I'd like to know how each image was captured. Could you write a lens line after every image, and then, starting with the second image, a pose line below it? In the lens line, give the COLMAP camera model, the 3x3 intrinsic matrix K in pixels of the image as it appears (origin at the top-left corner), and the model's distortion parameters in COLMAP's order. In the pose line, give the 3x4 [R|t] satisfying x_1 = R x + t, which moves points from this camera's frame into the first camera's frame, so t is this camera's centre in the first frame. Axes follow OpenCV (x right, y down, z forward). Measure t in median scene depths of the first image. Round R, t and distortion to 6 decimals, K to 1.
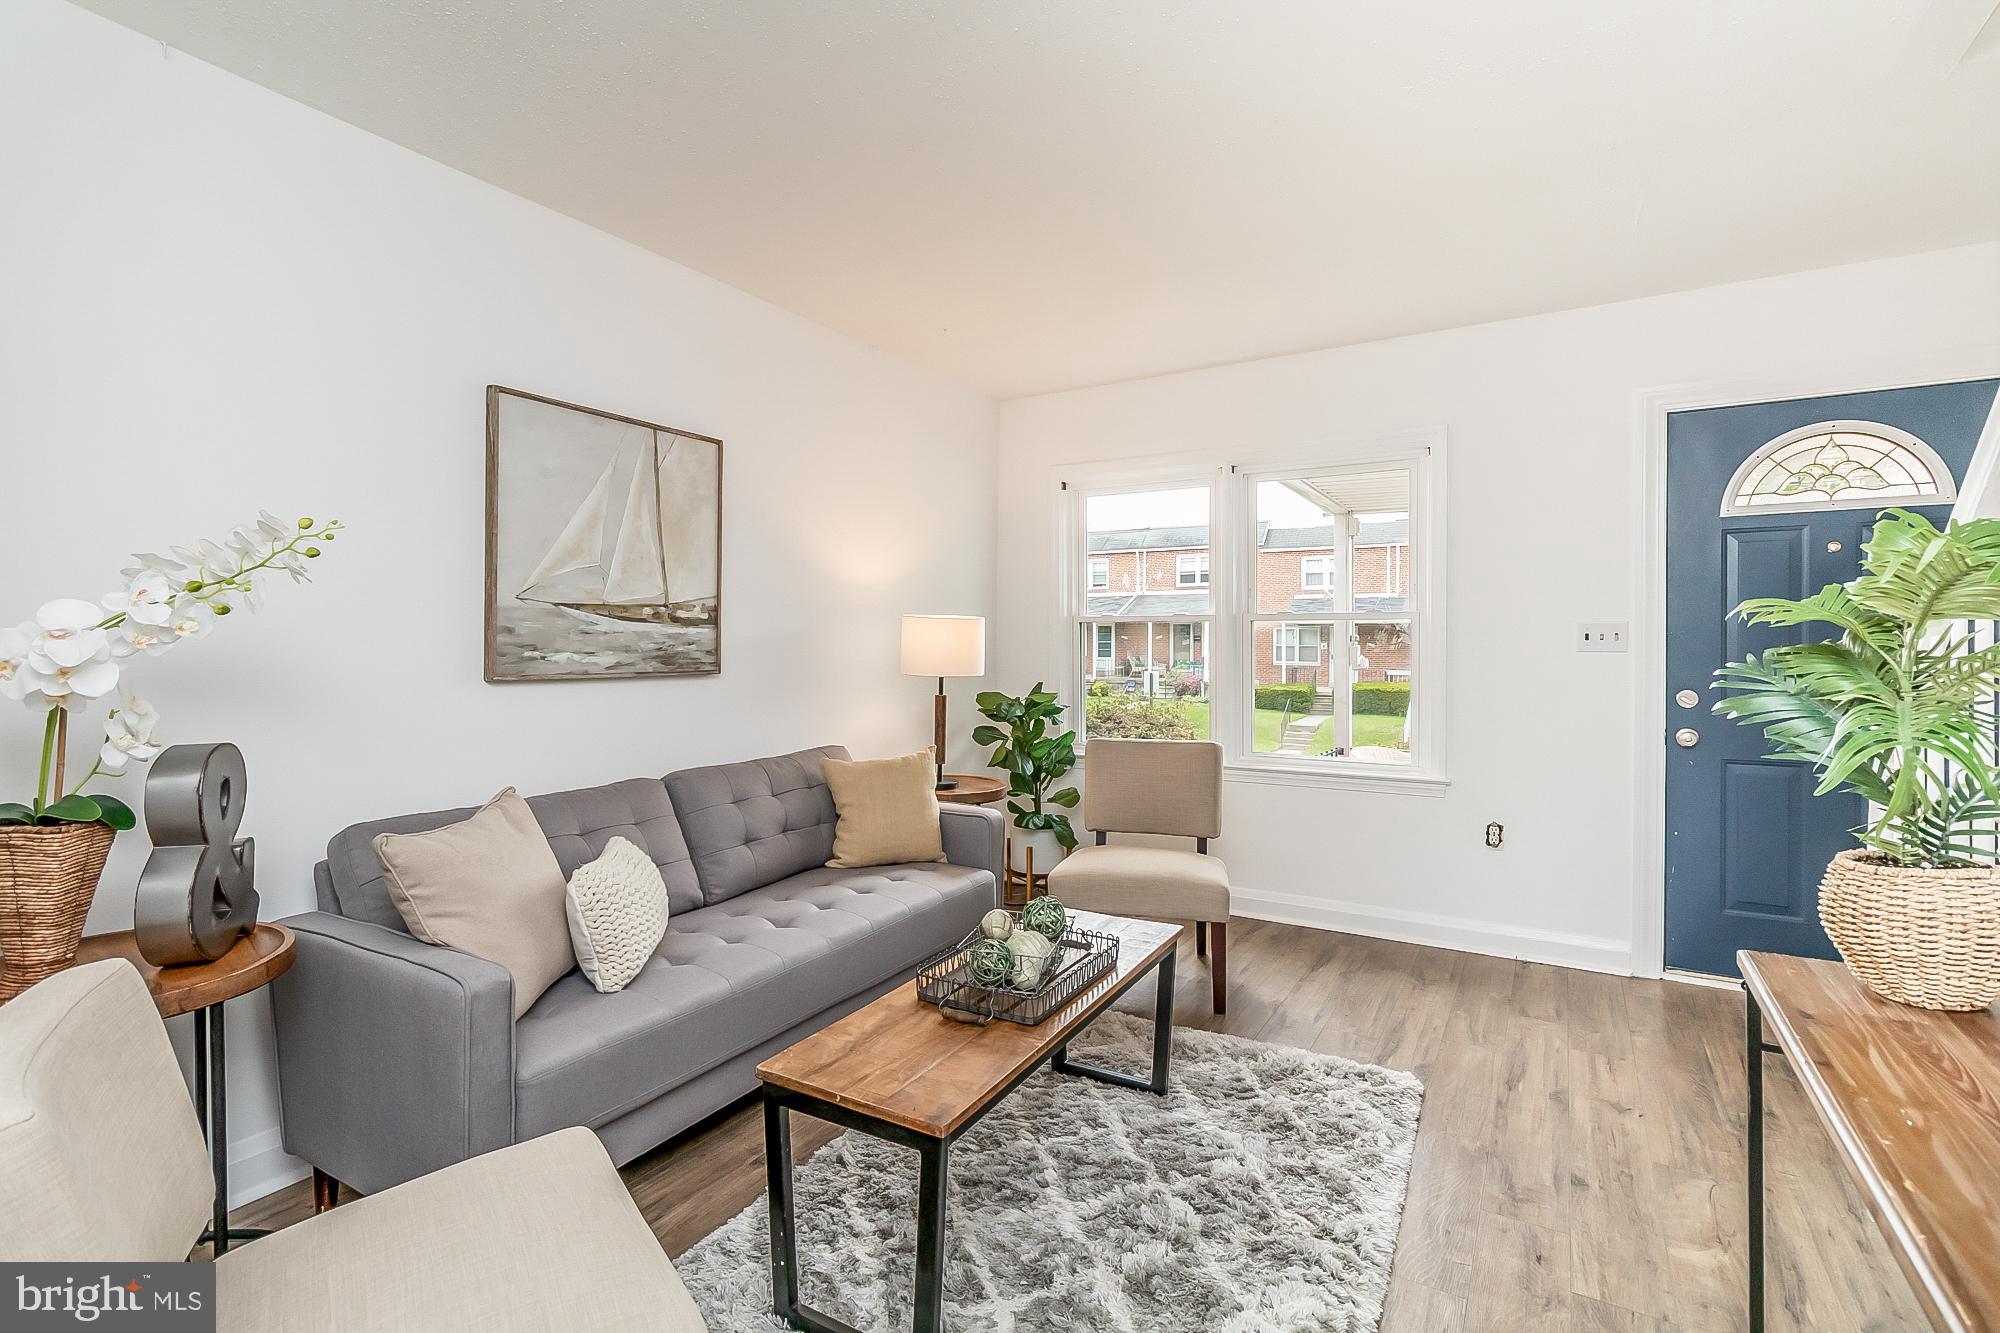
lens RADIAL K [[943.0, 0, 963.7], [0, 943.0, 648.5], [0, 0, 1]] dist [-0.002291, -0.000404]
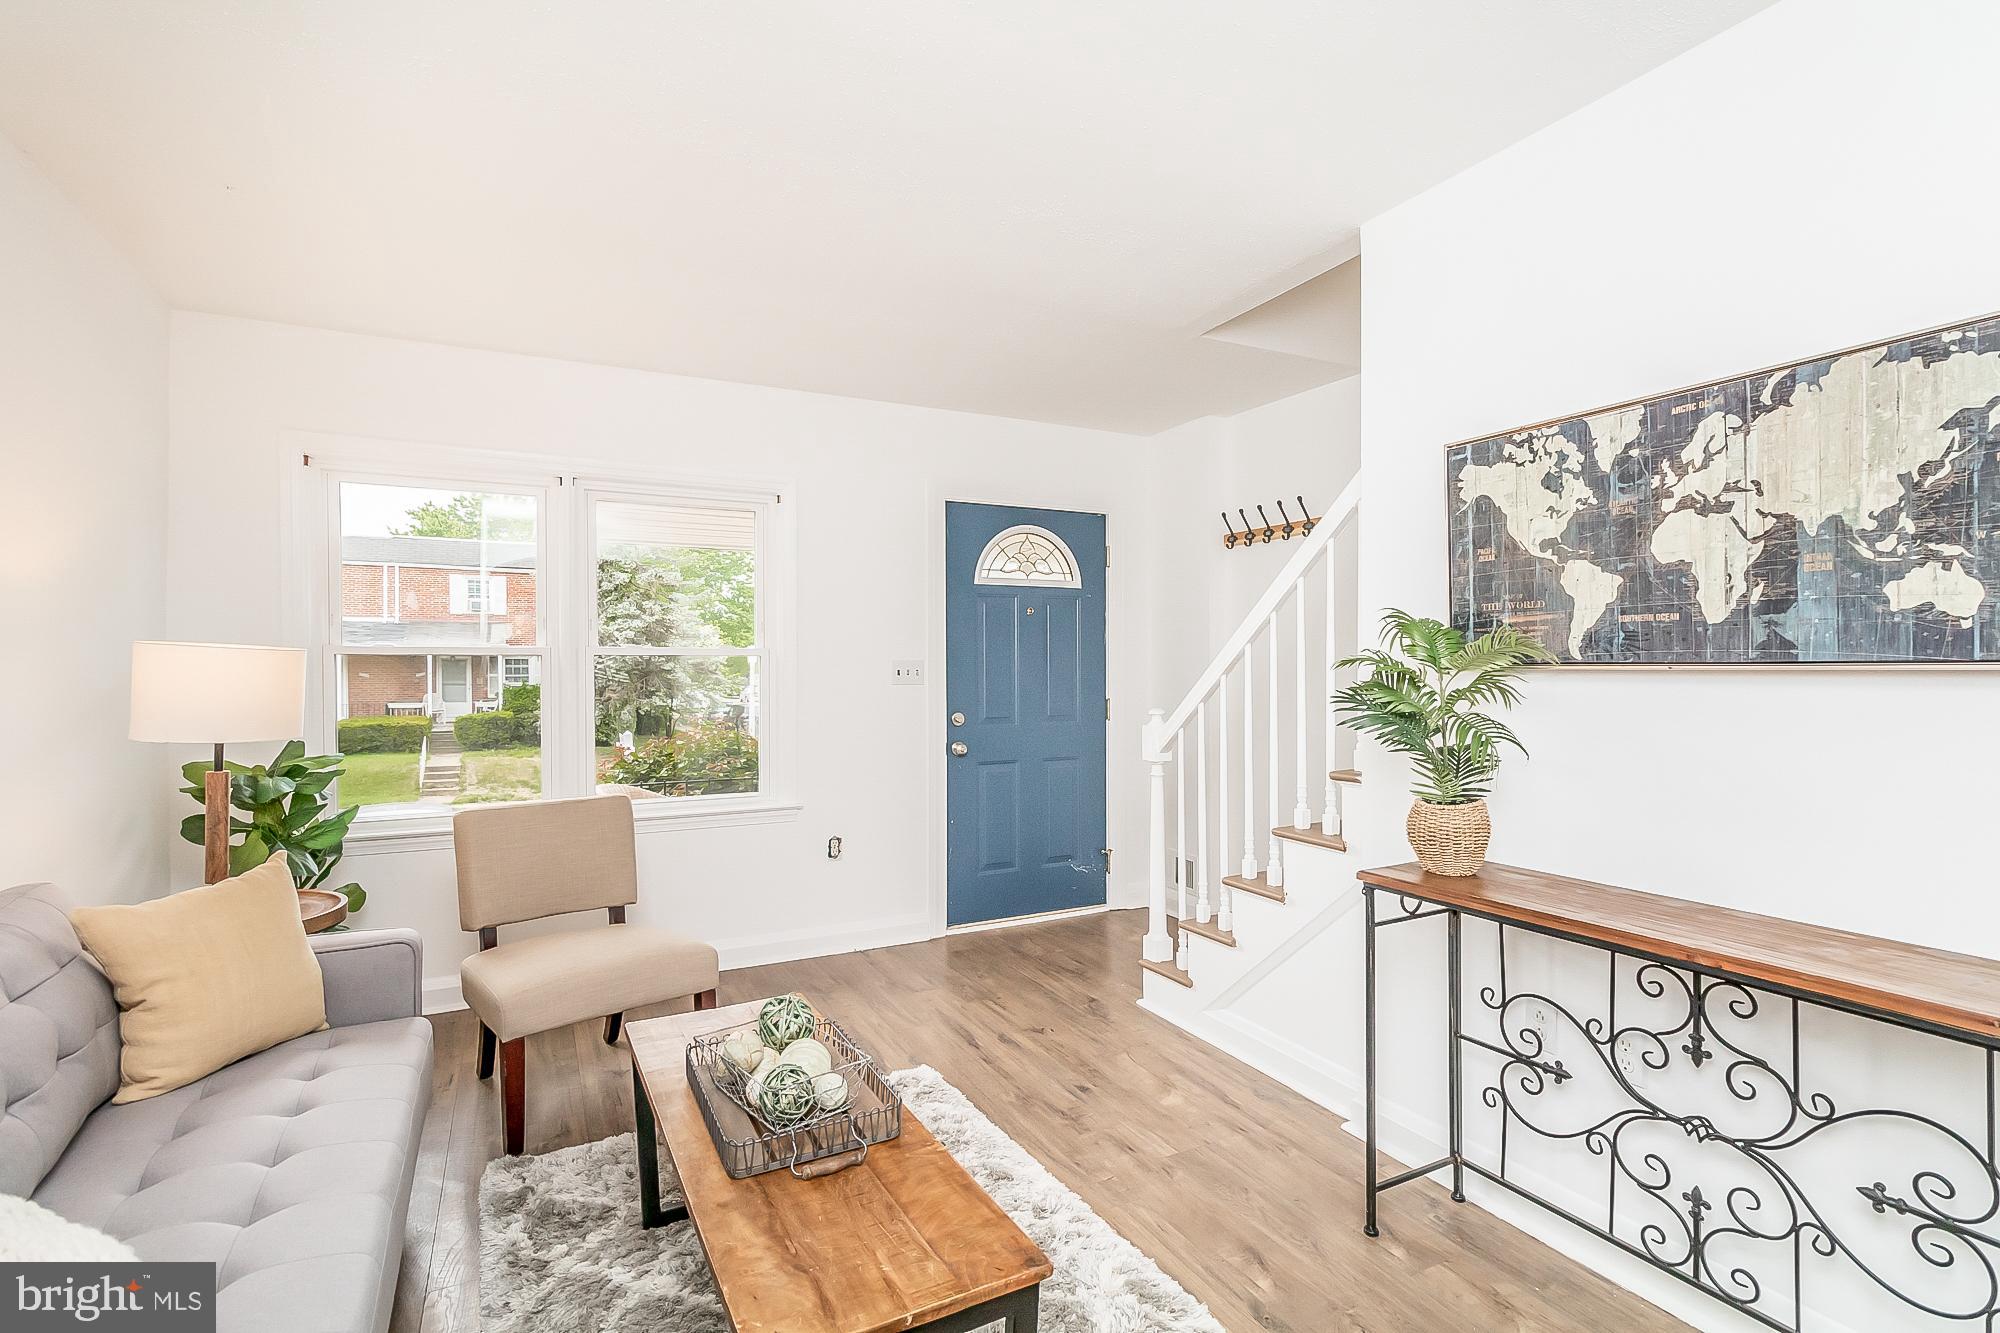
lens RADIAL K [[948.6, 0, 1012.4], [0, 948.6, 673.0], [0, 0, 1]] dist [0.000022, 0.000043]
pose [[0.496779, -0.006323, 0.867854, -0.358441], [0.009680, 0.999952, 0.001744, -0.013336], [-0.867823, 0.007535, 0.496816, 0.274578]]
